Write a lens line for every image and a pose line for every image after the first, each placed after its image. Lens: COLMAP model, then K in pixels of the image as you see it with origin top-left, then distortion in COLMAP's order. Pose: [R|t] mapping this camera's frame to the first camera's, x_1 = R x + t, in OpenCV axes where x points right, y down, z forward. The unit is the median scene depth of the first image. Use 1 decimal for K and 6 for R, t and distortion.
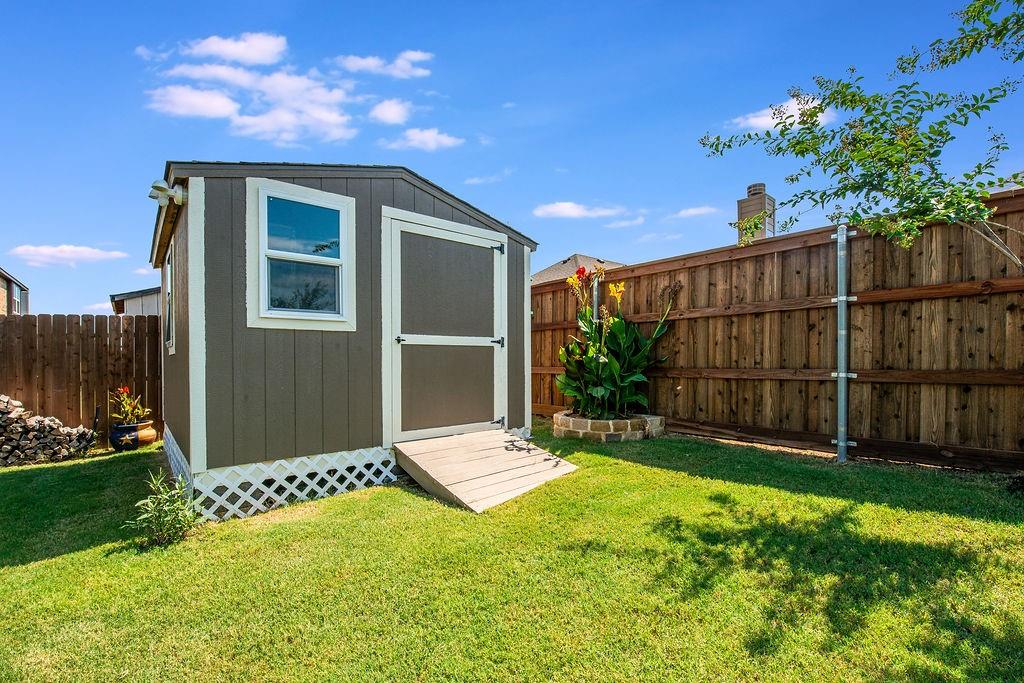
lens RADIAL K [[444.2, 0, 500.3], [0, 444.2, 361.2], [0, 0, 1]] dist [-0.003145, -0.007726]
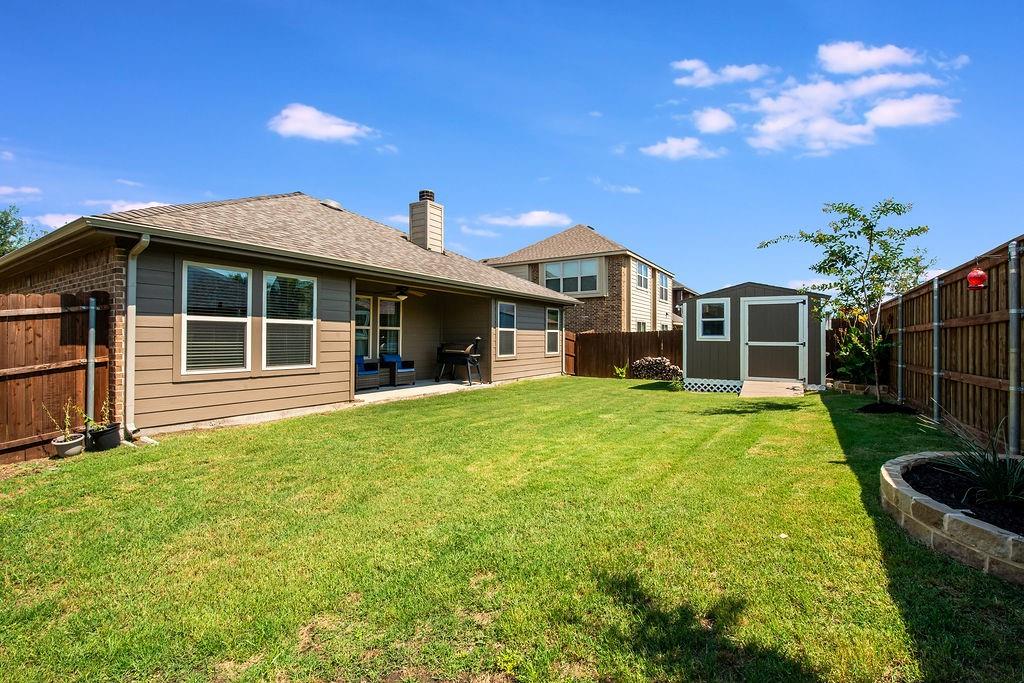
lens RADIAL K [[444.2, 0, 510.8], [0, 444.2, 337.8], [0, 0, 1]] dist [-0.003145, -0.007726]
pose [[0.283505, 0.004071, -0.958962, 2.106846], [-0.013545, 0.999908, 0.000240, -0.068899], [0.958875, 0.012921, 0.283534, -1.270621]]
